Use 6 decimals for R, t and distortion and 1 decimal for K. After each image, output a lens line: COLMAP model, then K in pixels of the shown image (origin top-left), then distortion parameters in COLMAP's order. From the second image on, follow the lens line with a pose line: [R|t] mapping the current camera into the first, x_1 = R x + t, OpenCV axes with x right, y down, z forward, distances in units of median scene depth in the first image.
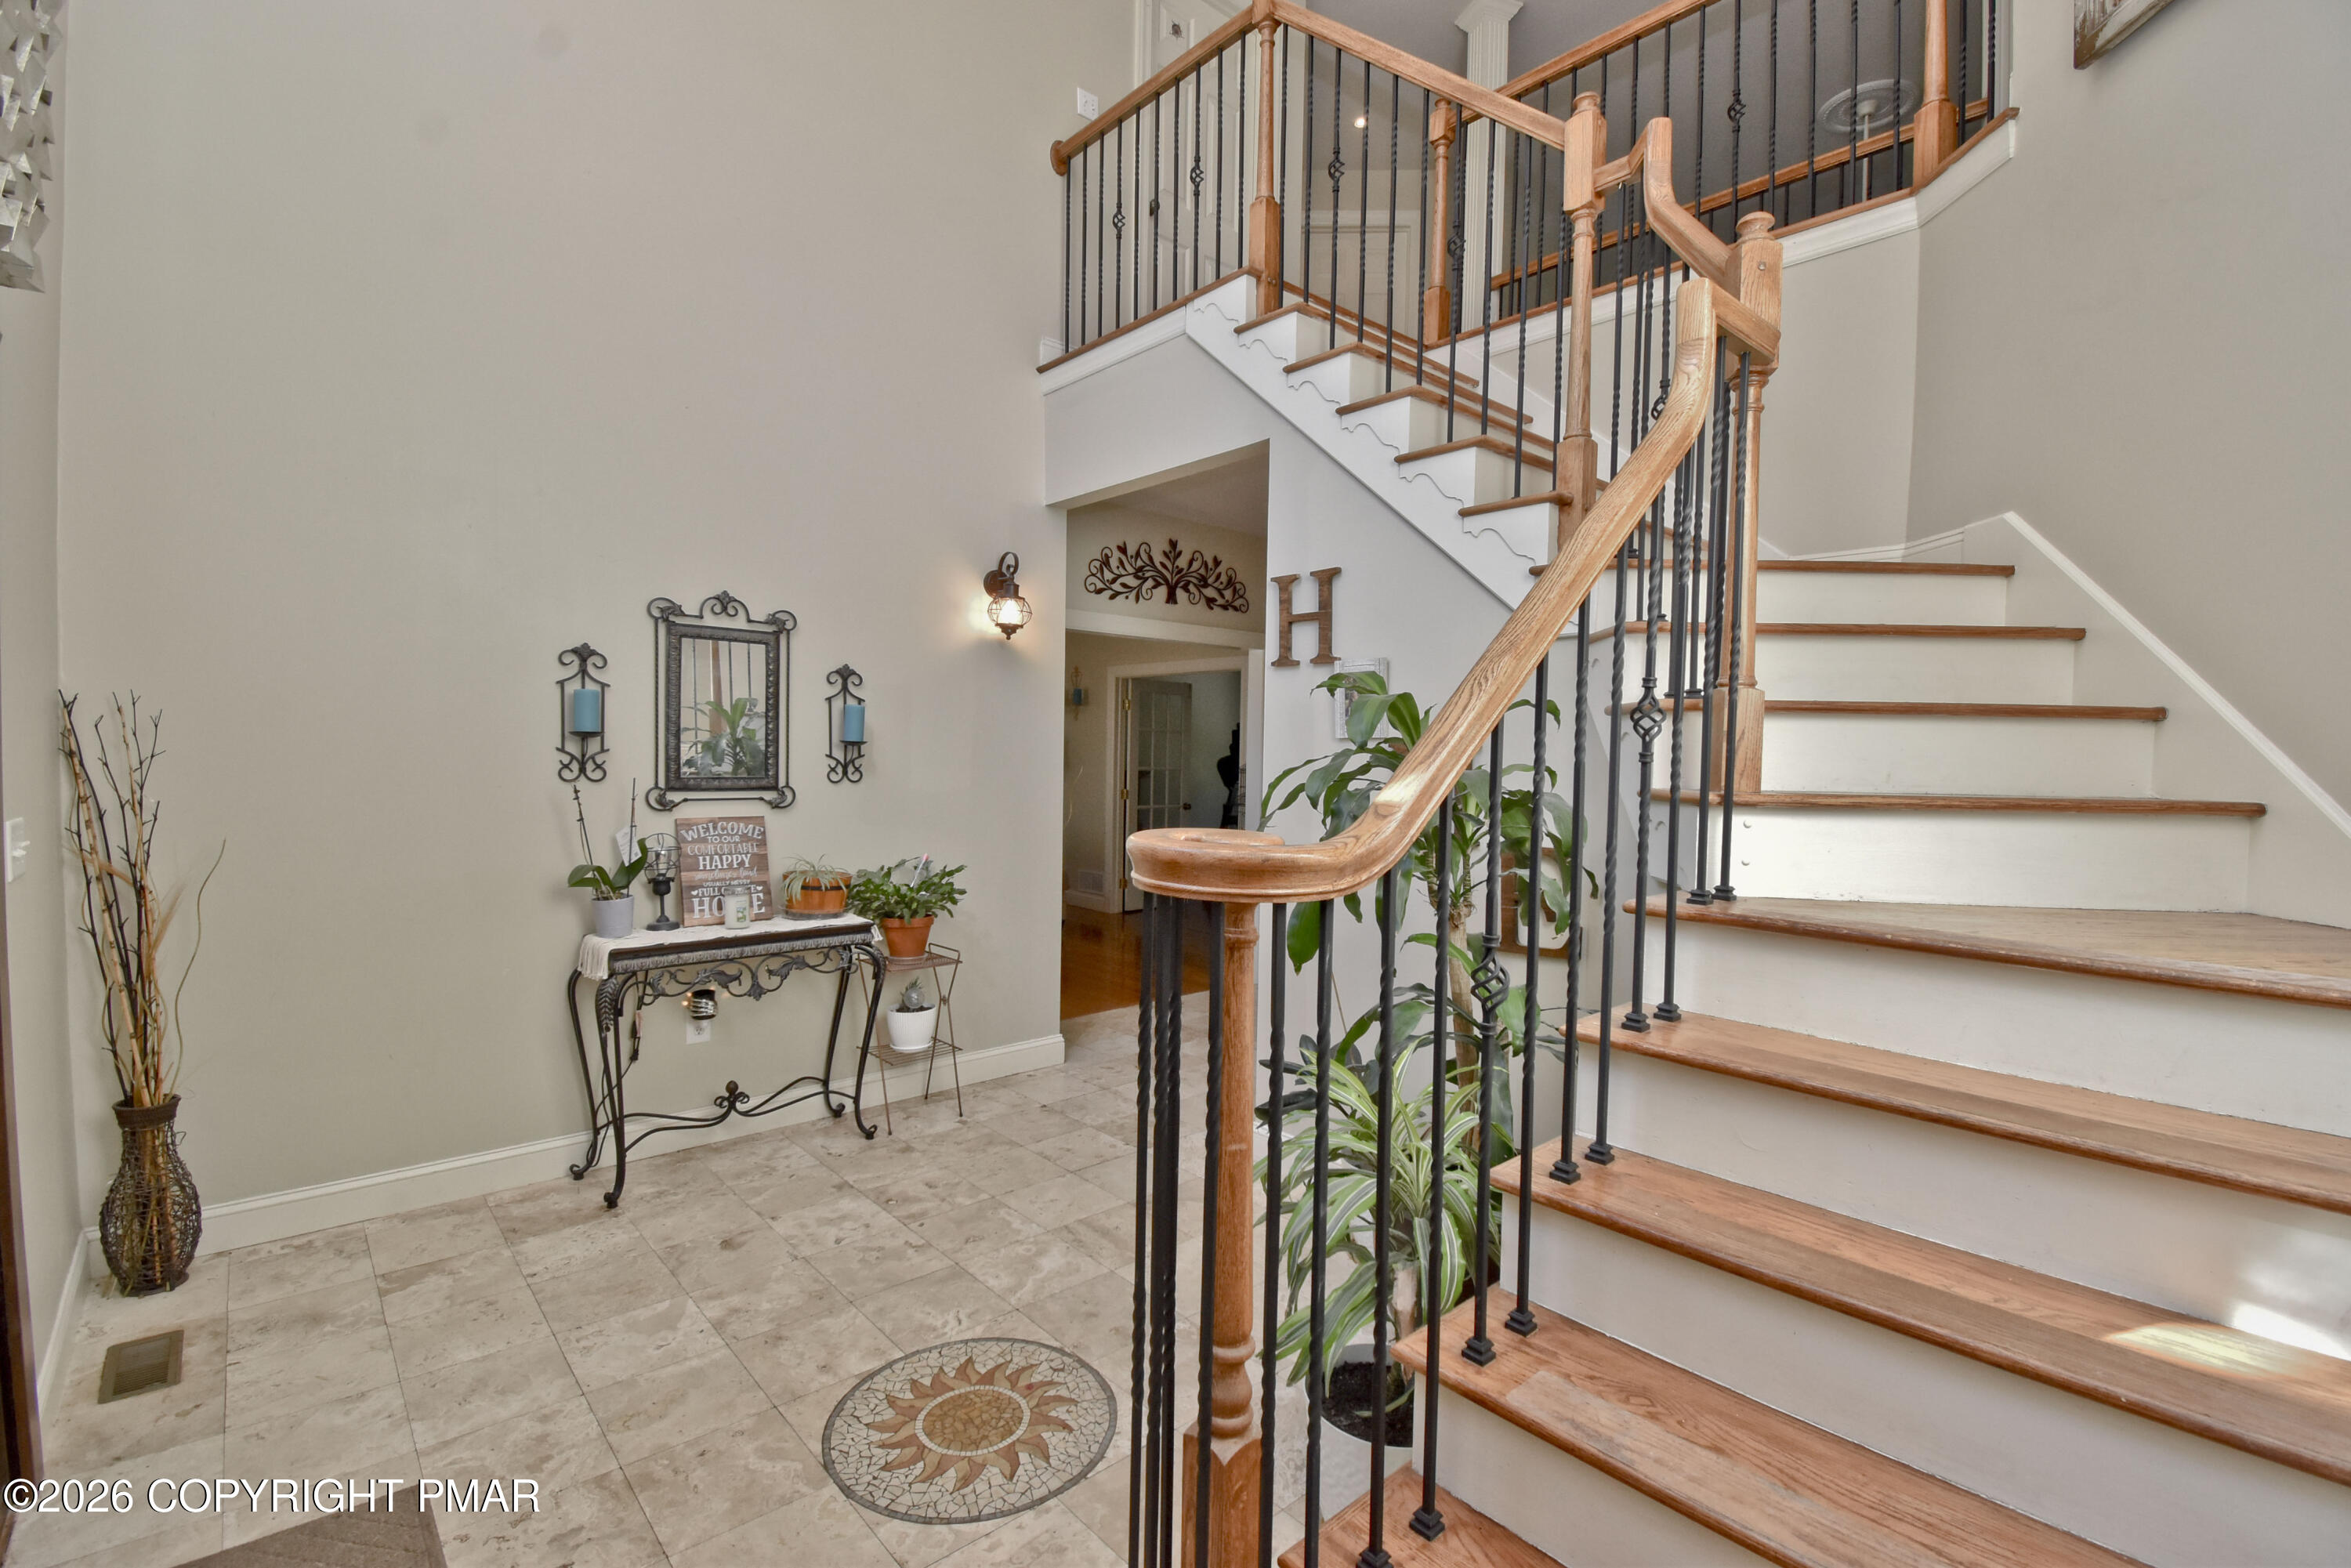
lens RADIAL K [[1043.1, 0, 1195.7], [0, 1043.1, 780.5], [0, 0, 1]] dist [-0.022973, -0.000469]
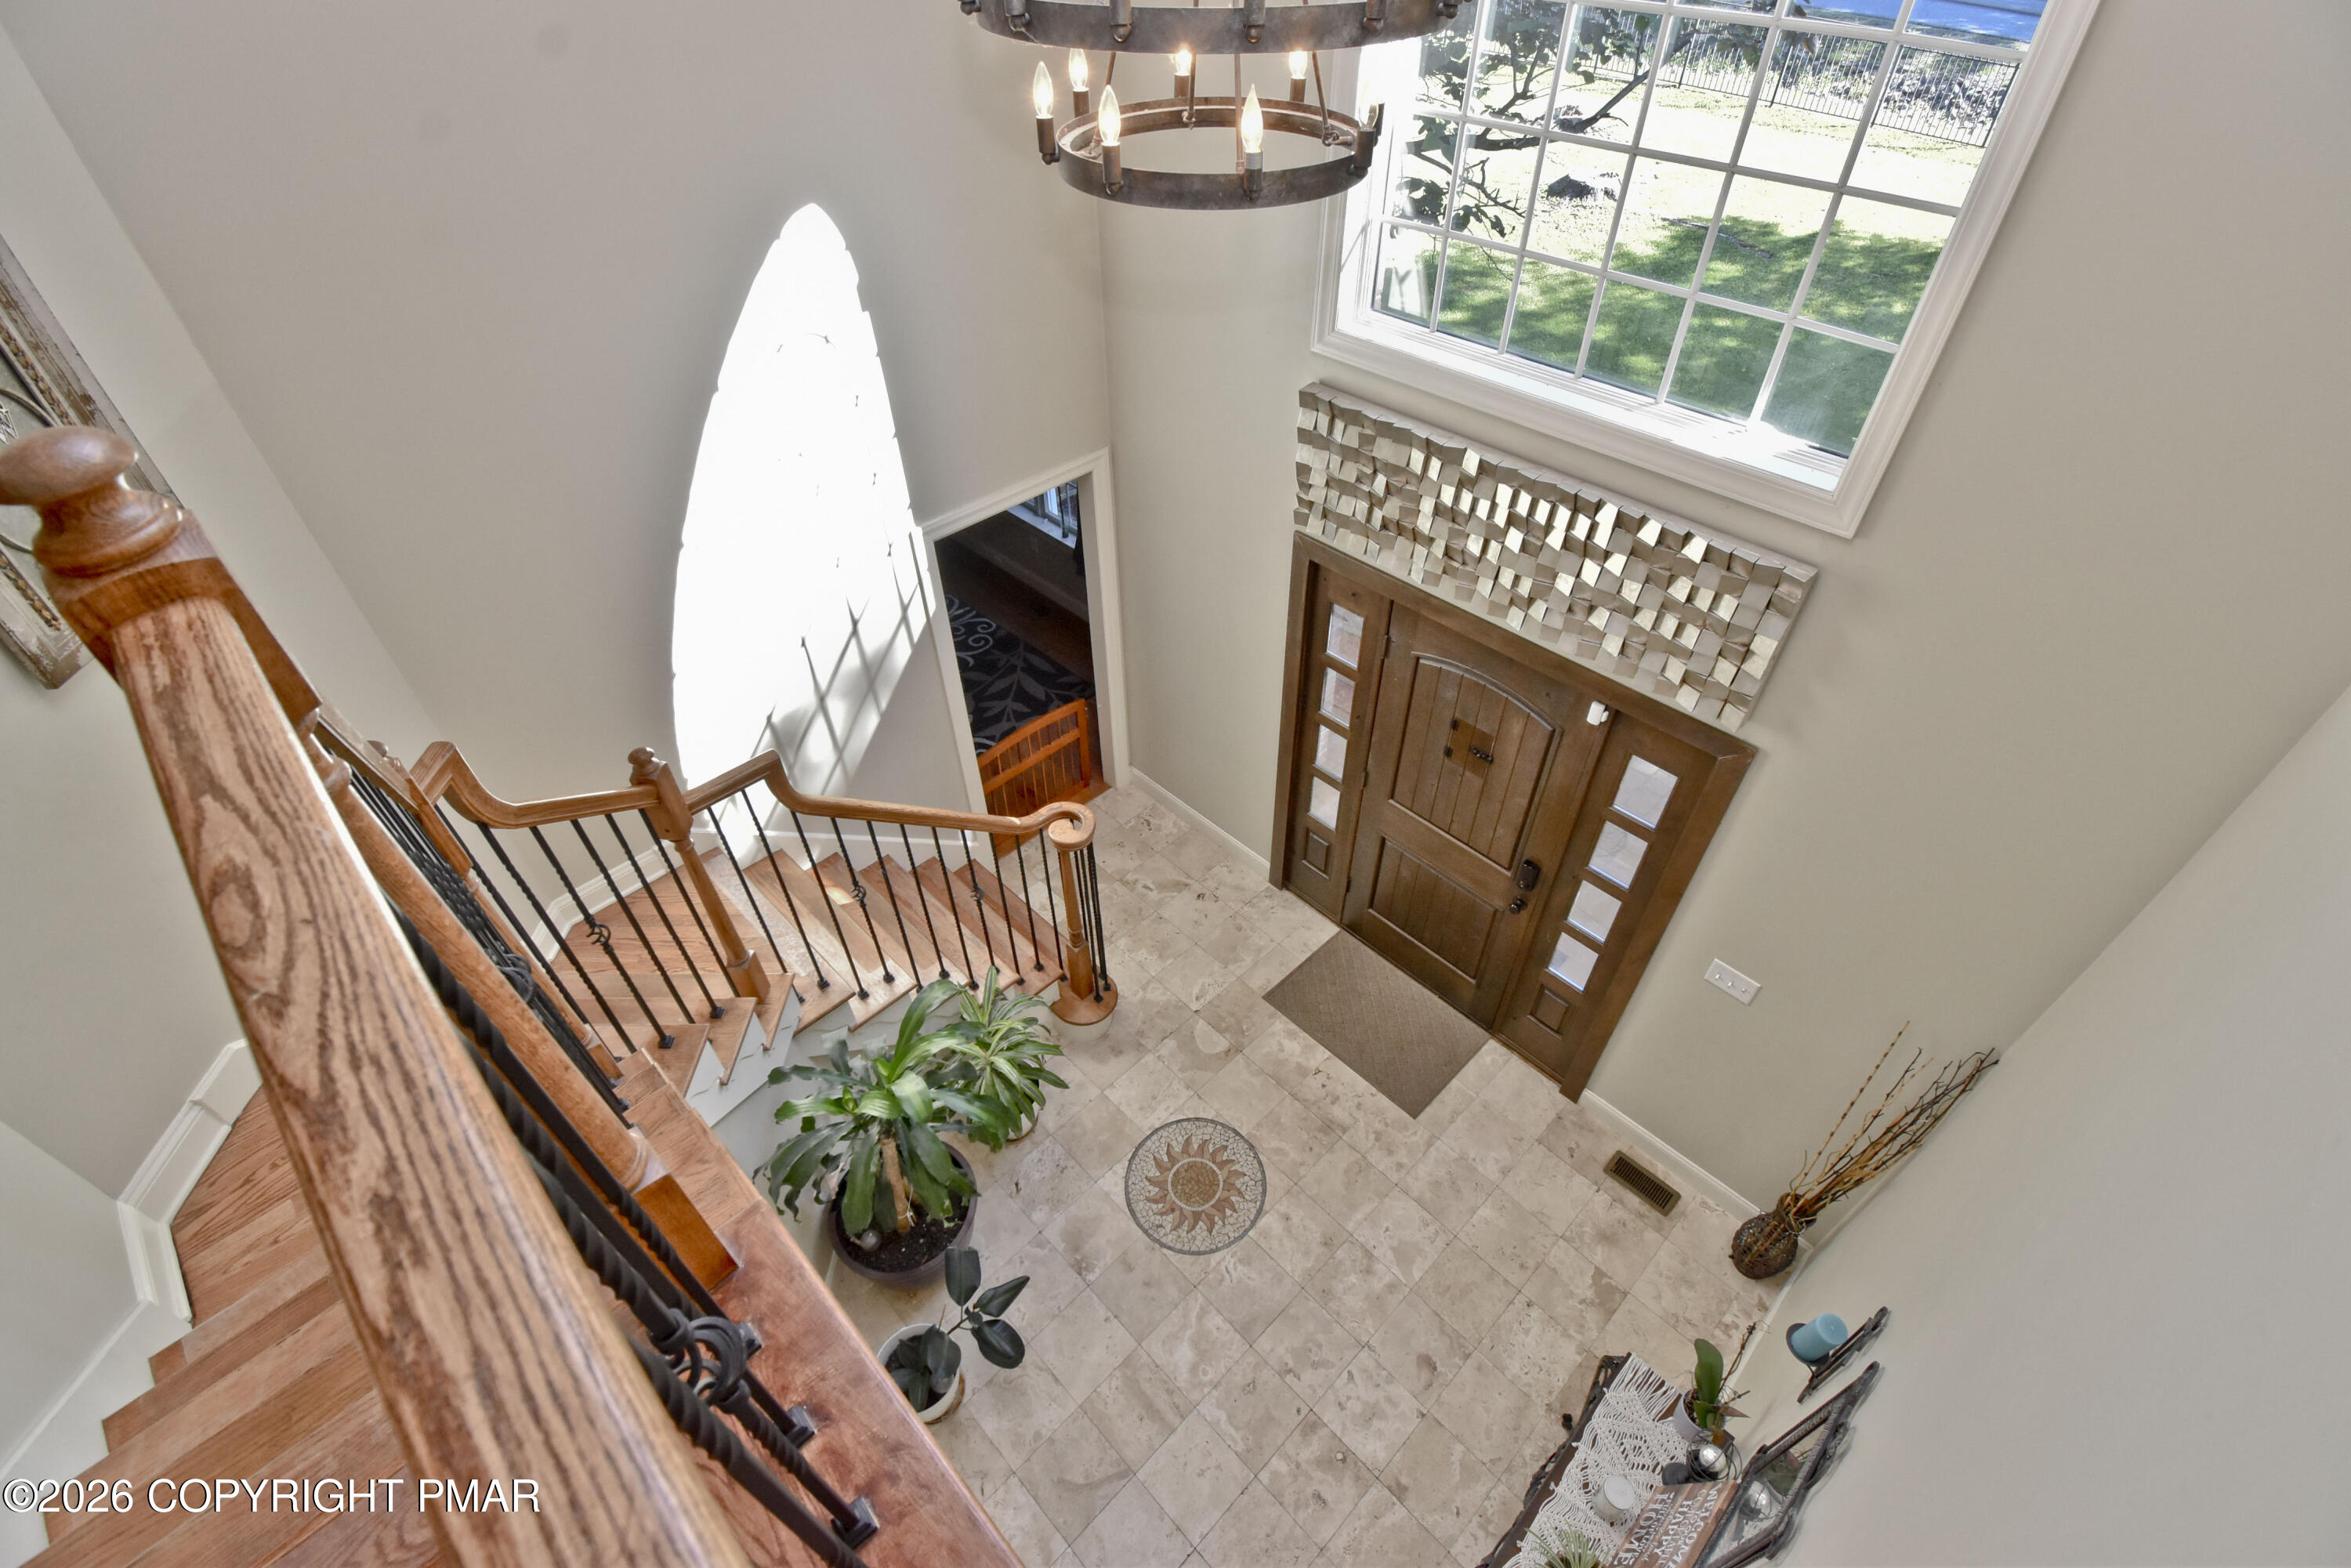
lens RADIAL K [[1043.1, 0, 1195.7], [0, 1043.1, 780.5], [0, 0, 1]] dist [-0.022973, -0.000469]
pose [[-0.998975, 0.025966, -0.037068, -0.111031], [-0.008123, 0.702865, 0.711276, -0.968469], [0.044522, 0.710849, -0.701934, 1.297108]]
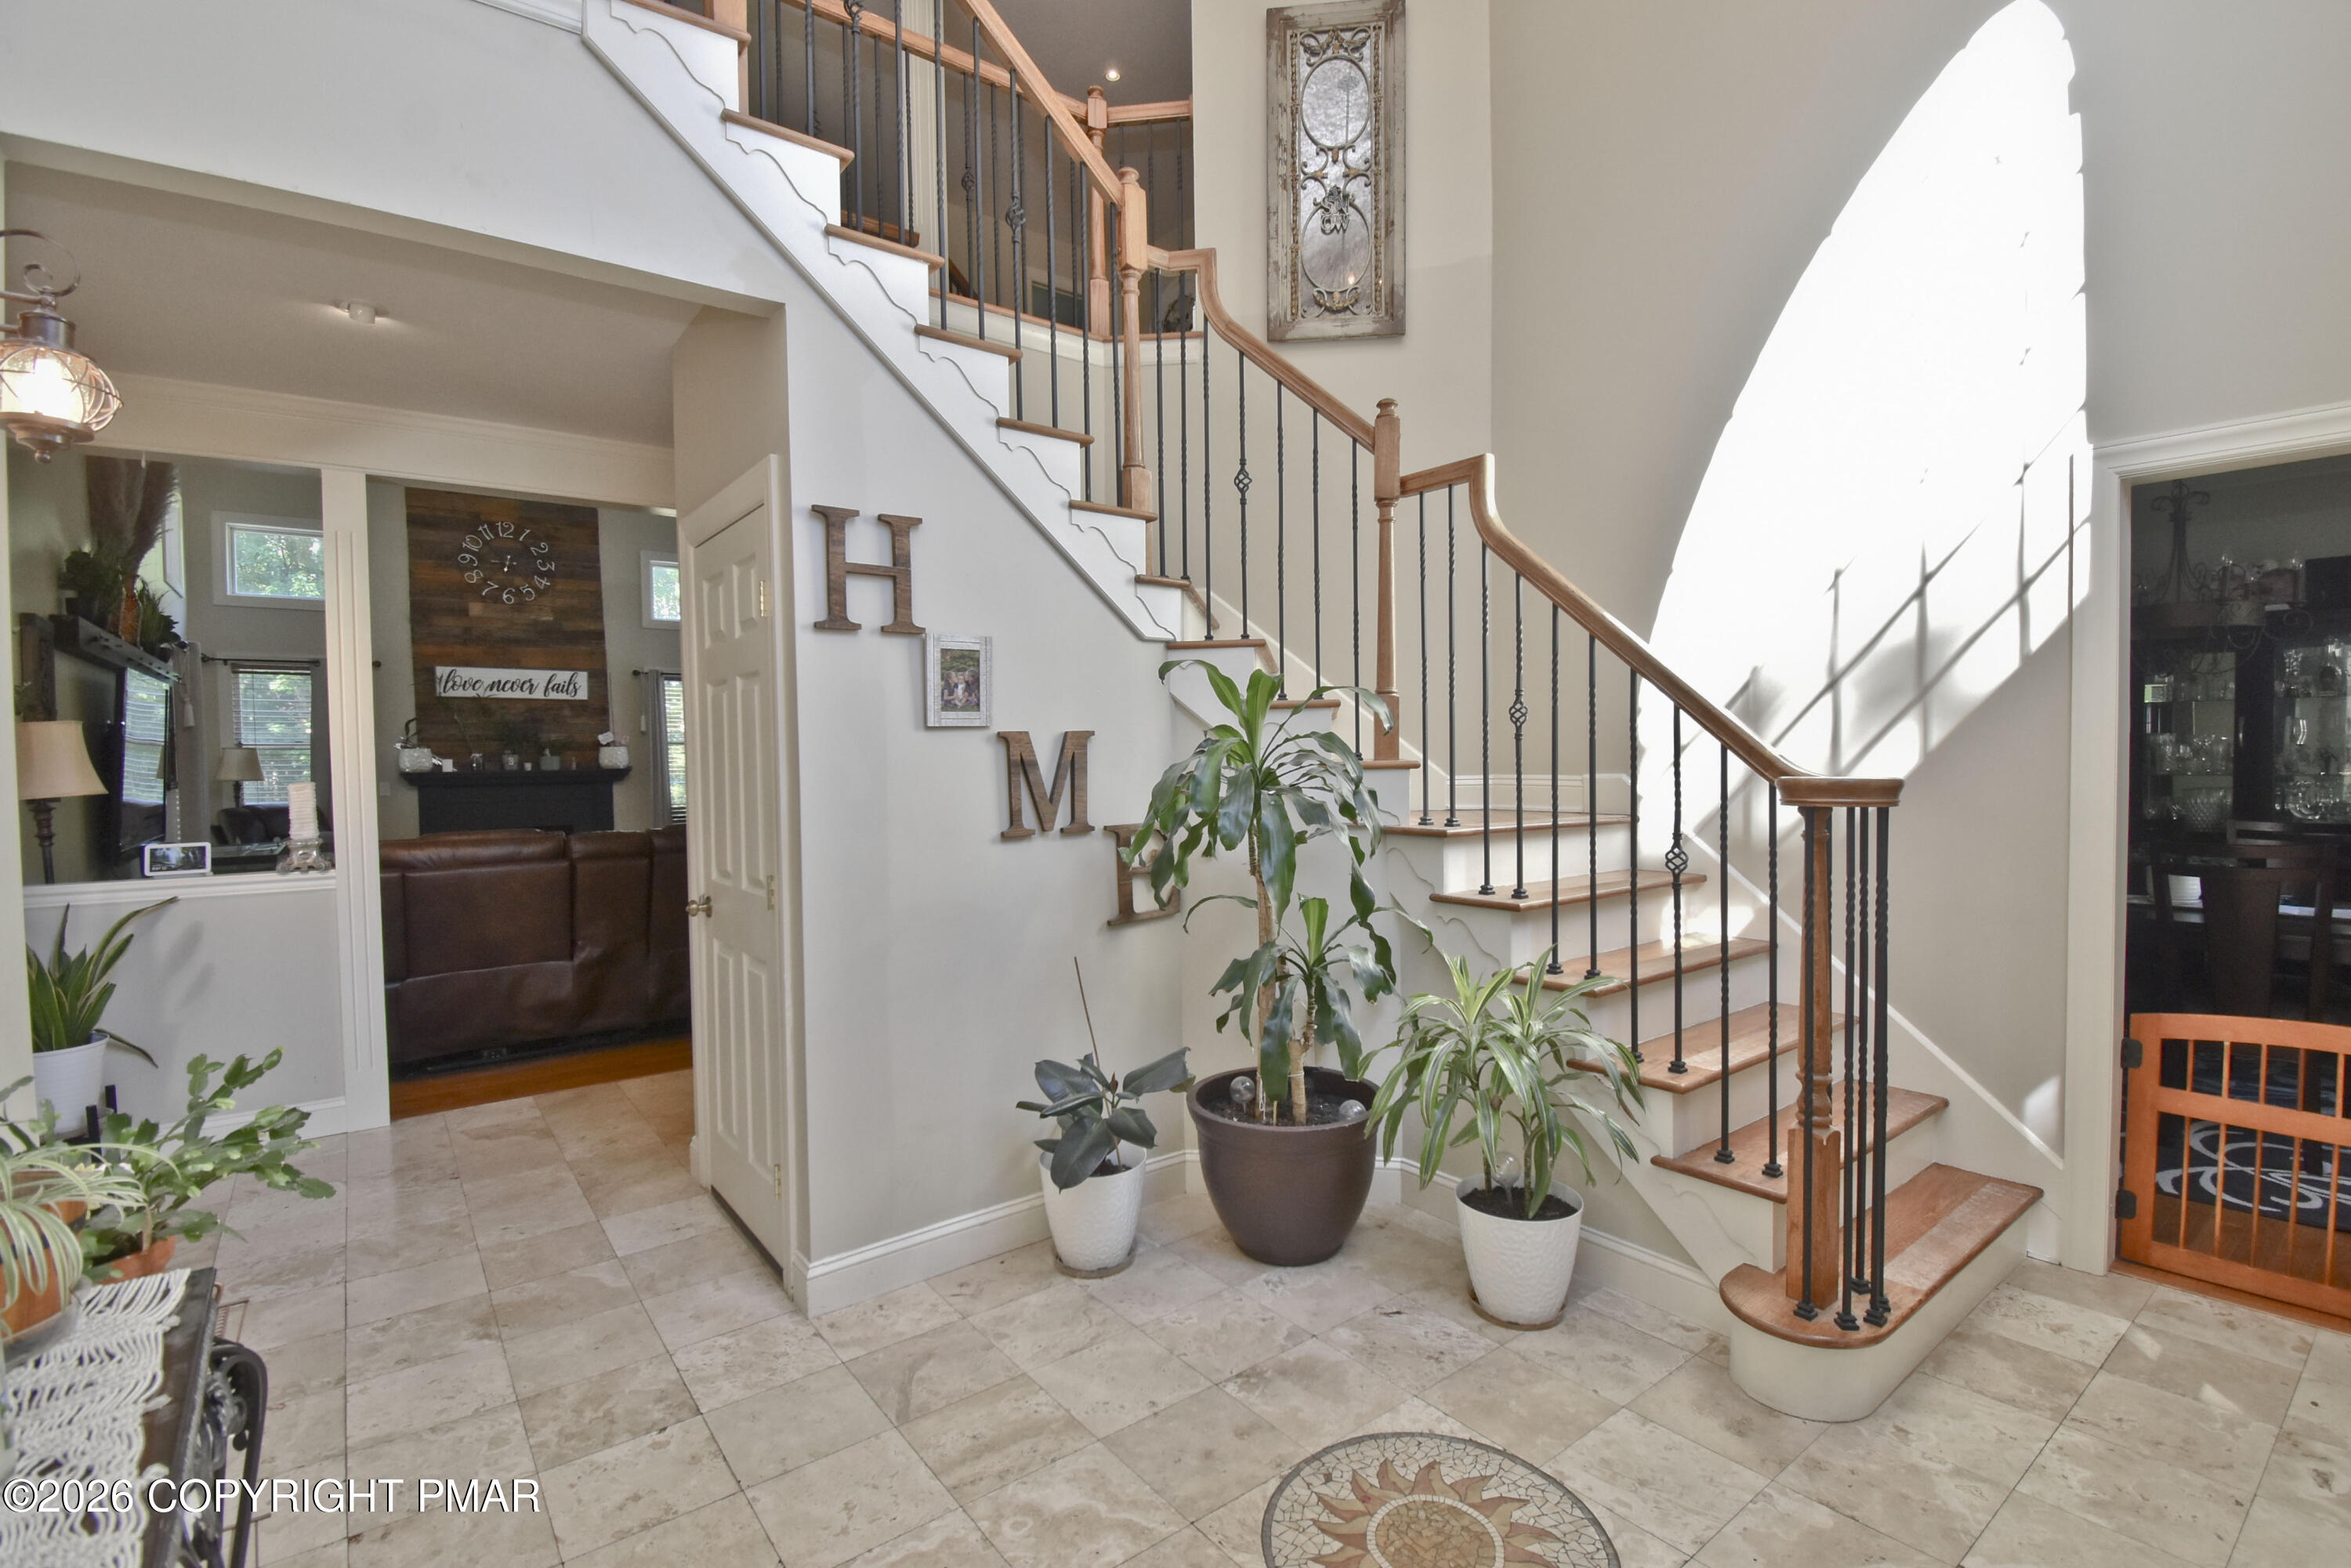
lens RADIAL K [[1043.1, 0, 1195.7], [0, 1043.1, 780.5], [0, 0, 1]] dist [-0.022973, -0.000469]
pose [[0.072724, -0.042142, 0.996461, -0.705237], [0.048457, 0.998076, 0.038674, -0.019968], [-0.996174, 0.045473, 0.074626, 0.761805]]
